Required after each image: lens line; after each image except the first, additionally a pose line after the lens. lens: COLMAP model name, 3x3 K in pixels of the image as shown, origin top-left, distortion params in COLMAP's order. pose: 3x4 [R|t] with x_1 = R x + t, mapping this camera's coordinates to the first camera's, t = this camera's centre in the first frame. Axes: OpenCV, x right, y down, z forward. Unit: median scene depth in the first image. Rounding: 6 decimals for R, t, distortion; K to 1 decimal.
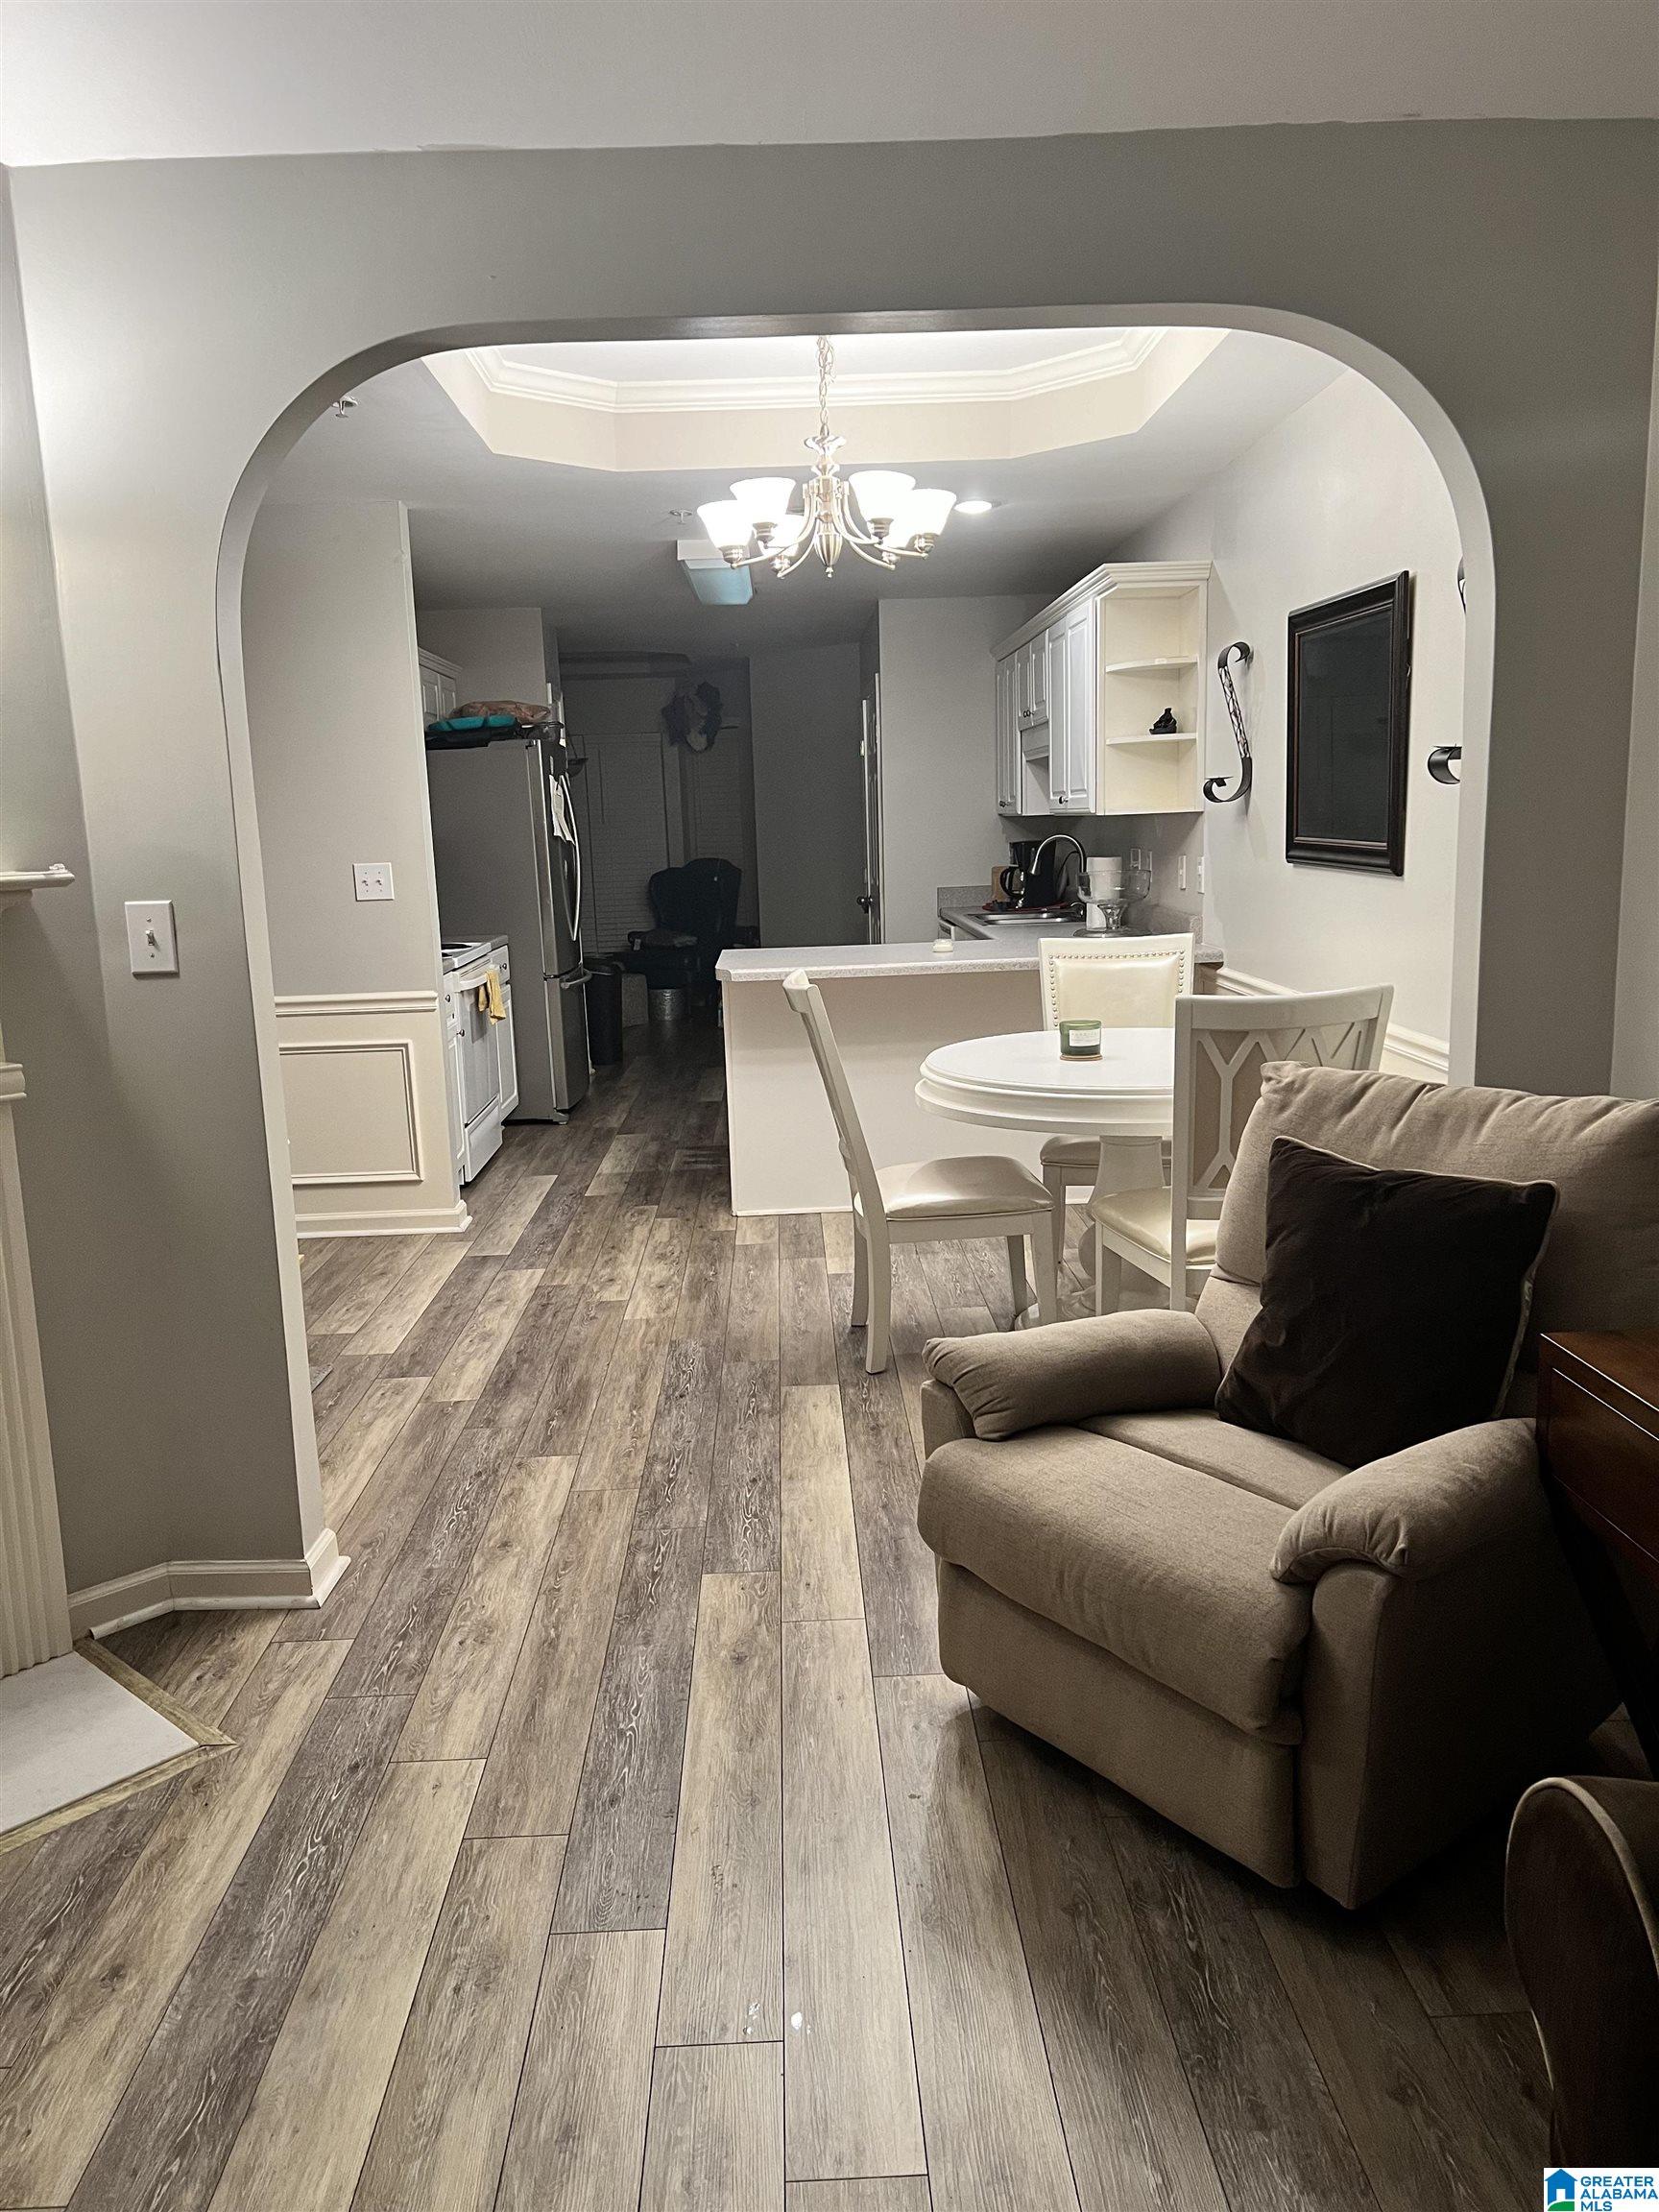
lens RADIAL K [[1666.5, 0, 815.5], [0, 1666.5, 1118.4], [0, 0, 1]] dist [0.053630, -0.063825]
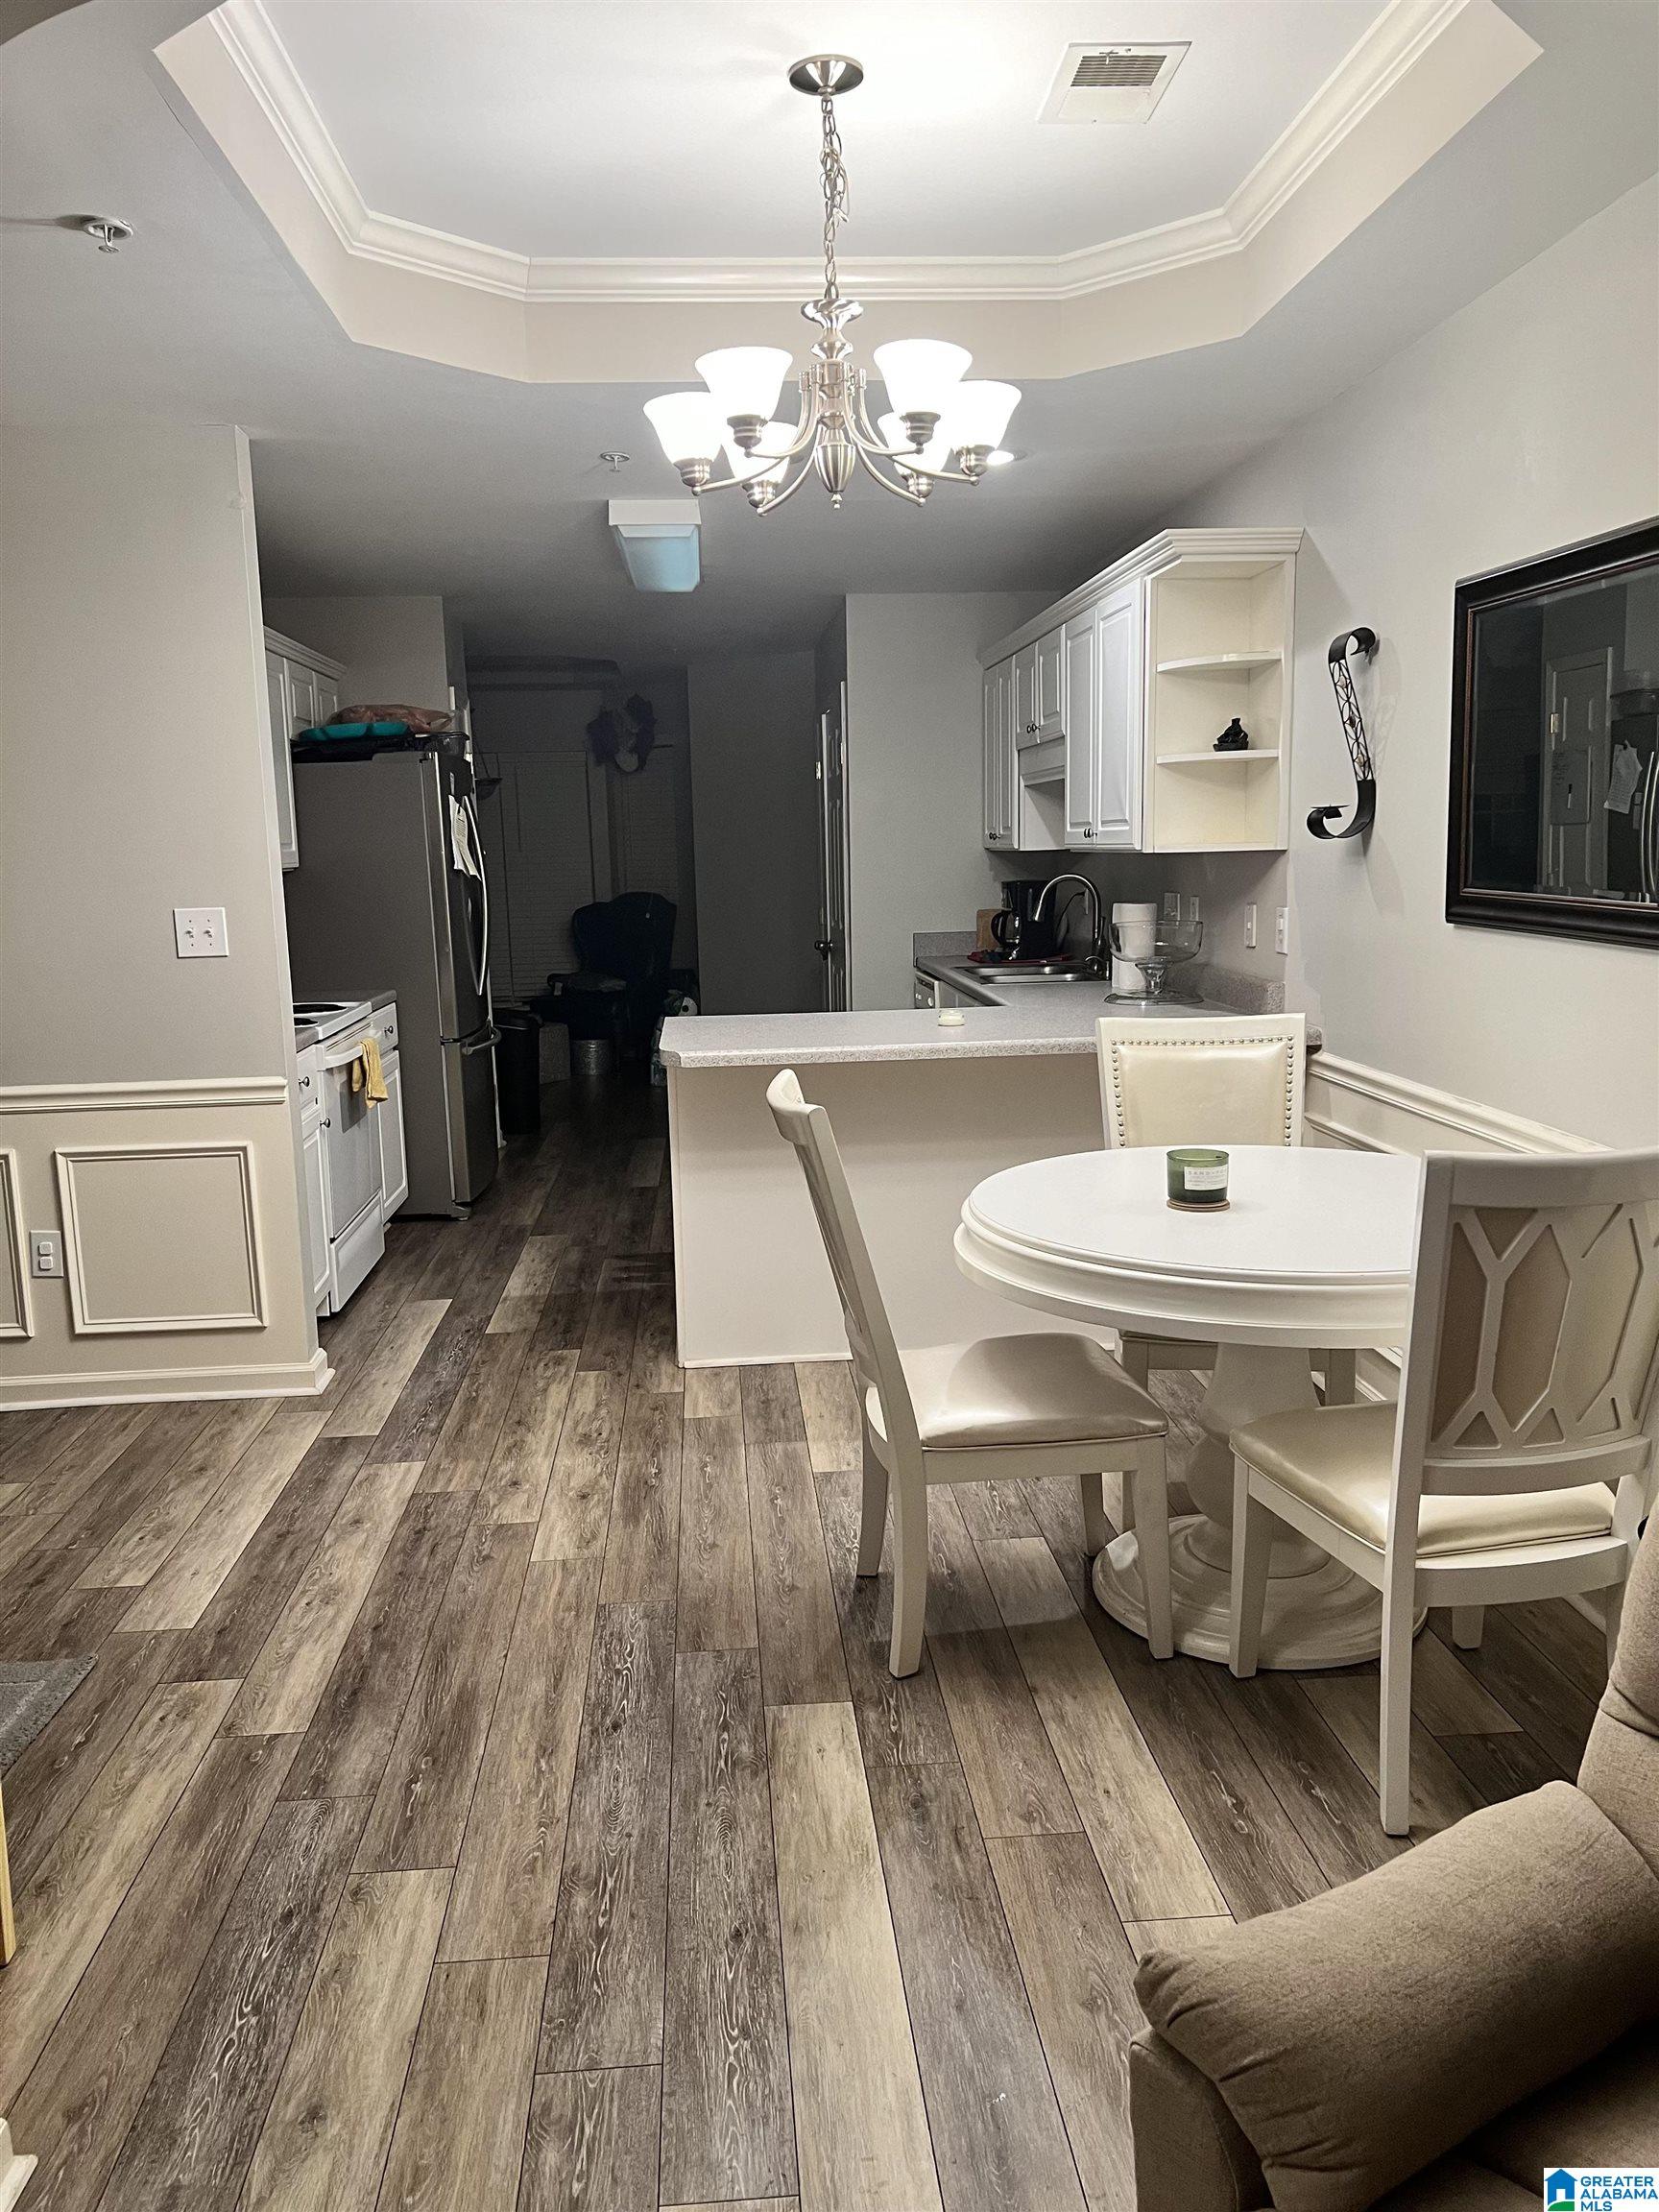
lens RADIAL K [[1666.5, 0, 819.2], [0, 1666.5, 1117.6], [0, 0, 1]] dist [0.053630, -0.063825]
pose [[0.998833, 0.002376, 0.048231, -0.031338], [-0.001582, 0.999863, -0.016480, -0.061804], [-0.048263, 0.016385, 0.998700, 0.316919]]
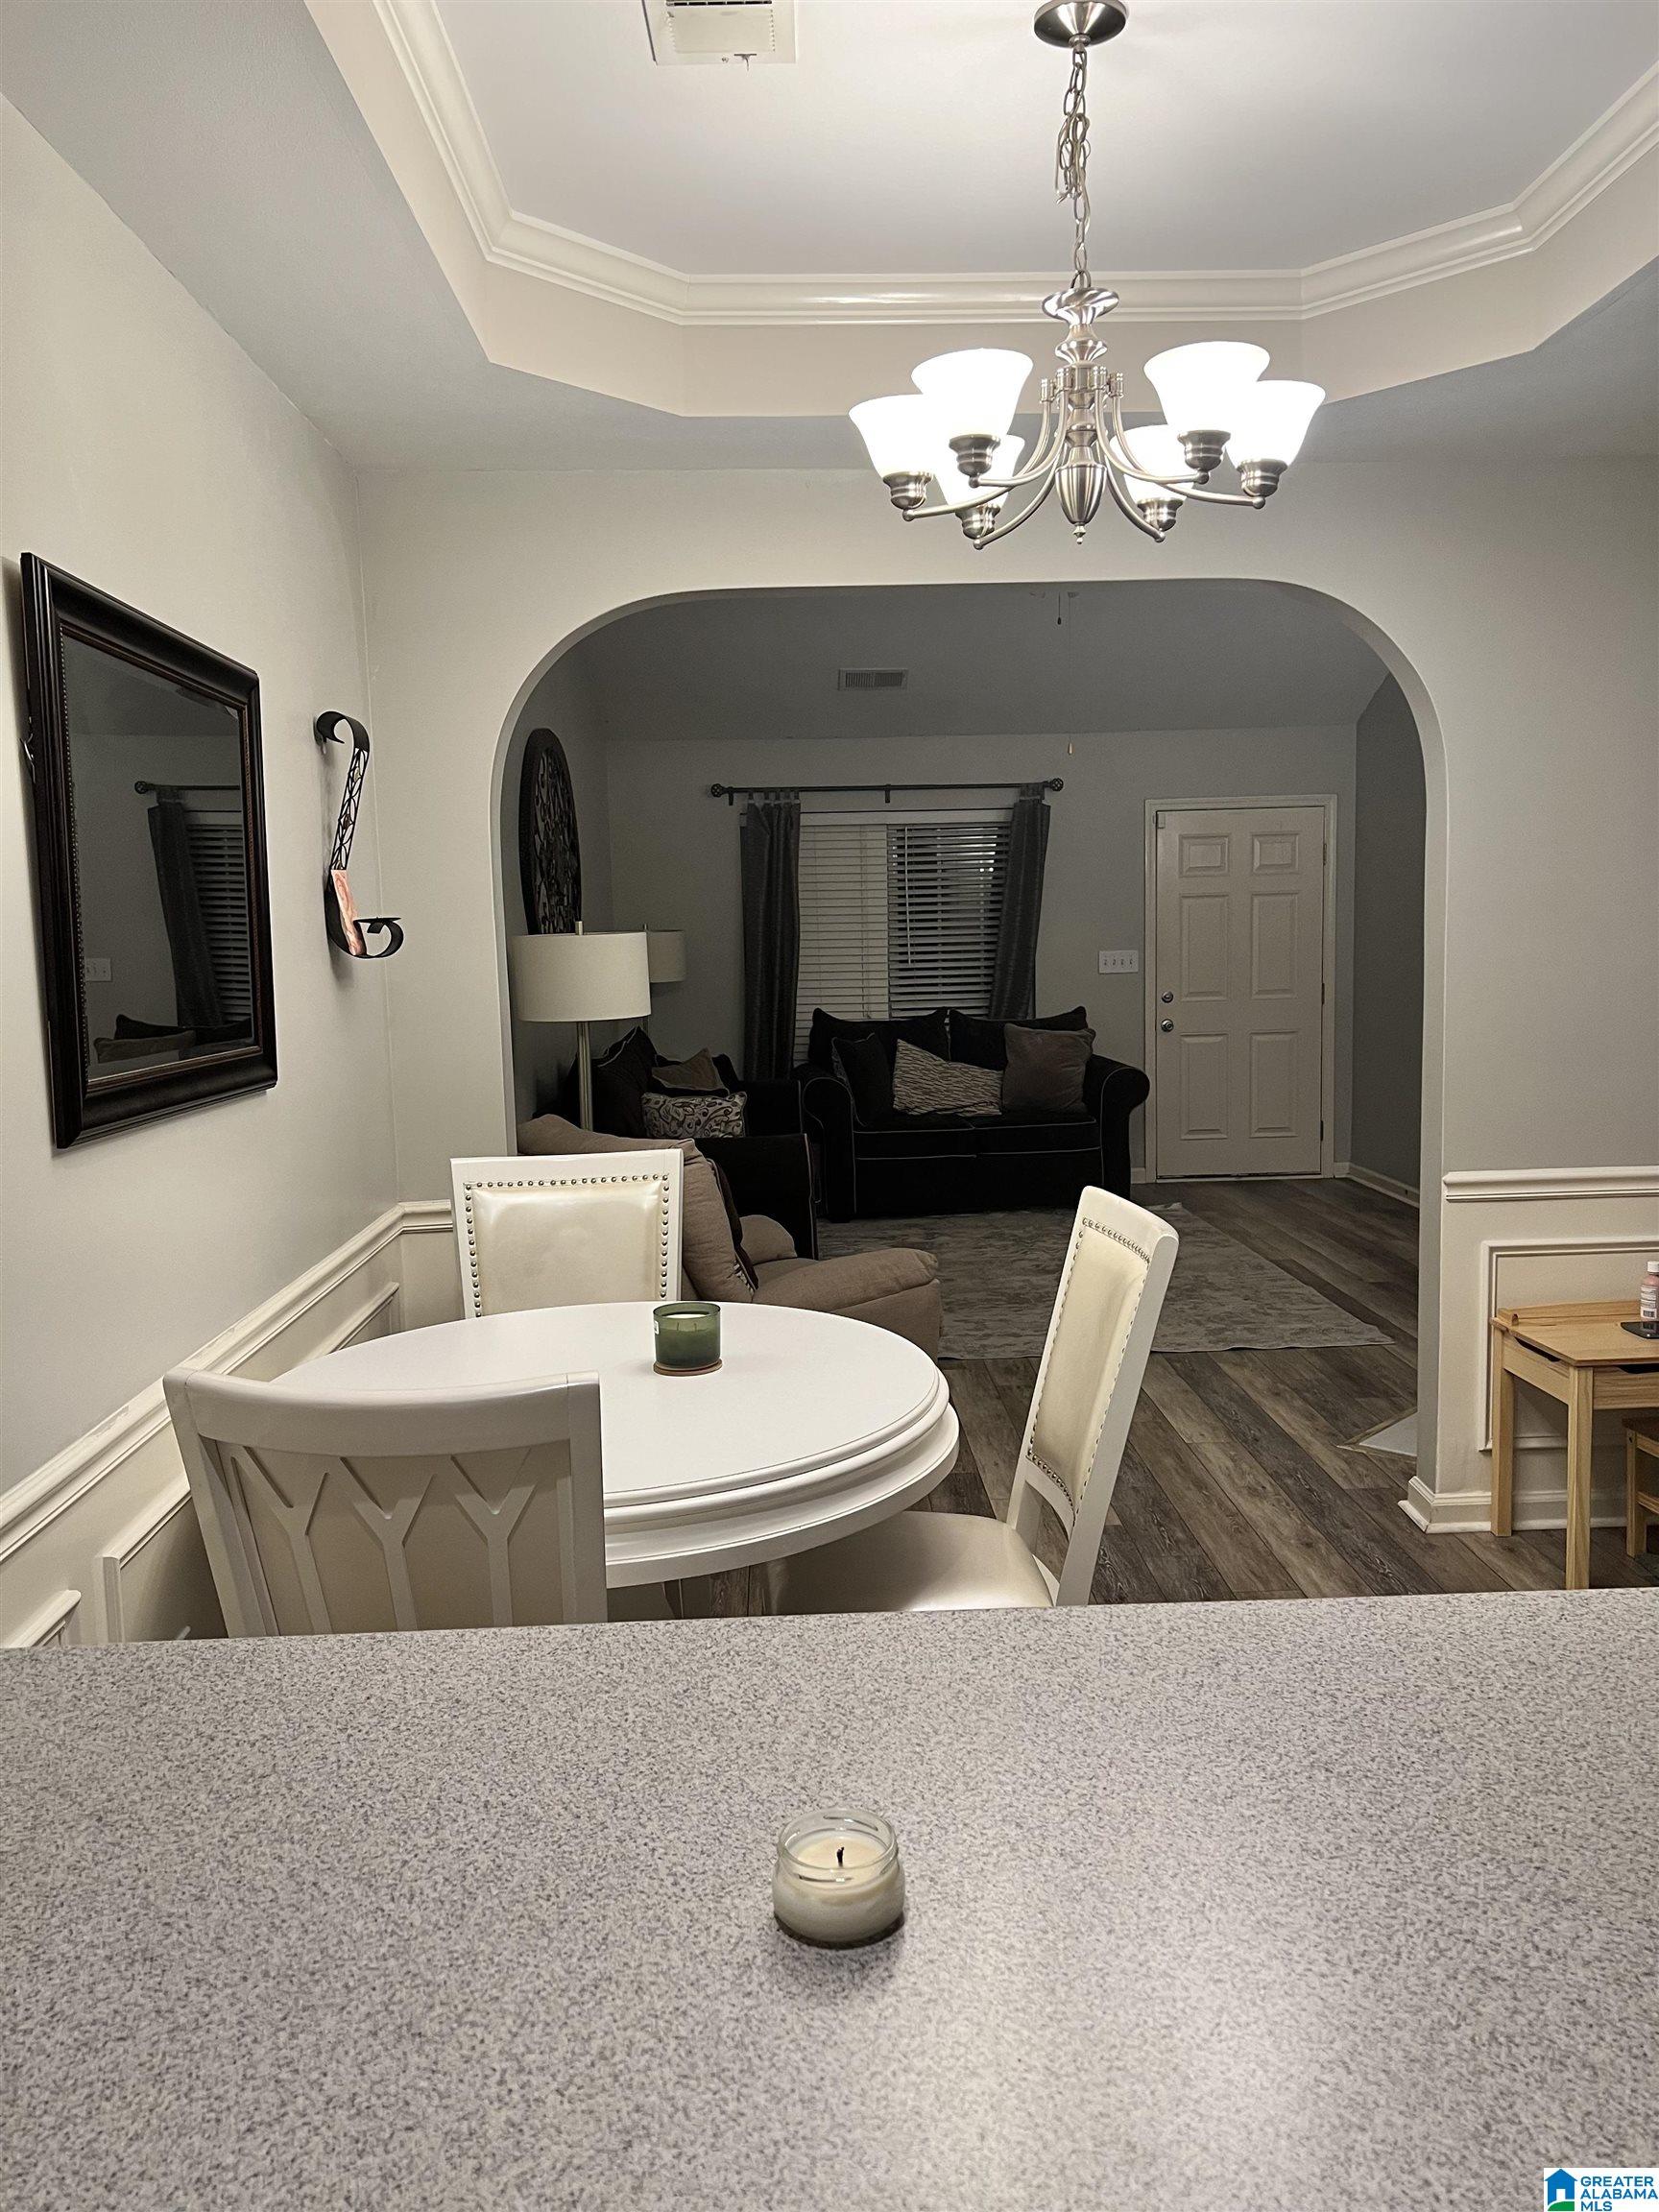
lens RADIAL K [[1666.5, 0, 815.4], [0, 1666.5, 1111.8], [0, 0, 1]] dist [0.053630, -0.063825]
pose [[-0.998138, 0.060744, 0.005598, 0.104732], [0.059782, 0.955796, 0.287888, -0.307466], [0.012137, 0.287686, -0.957648, 1.584500]]
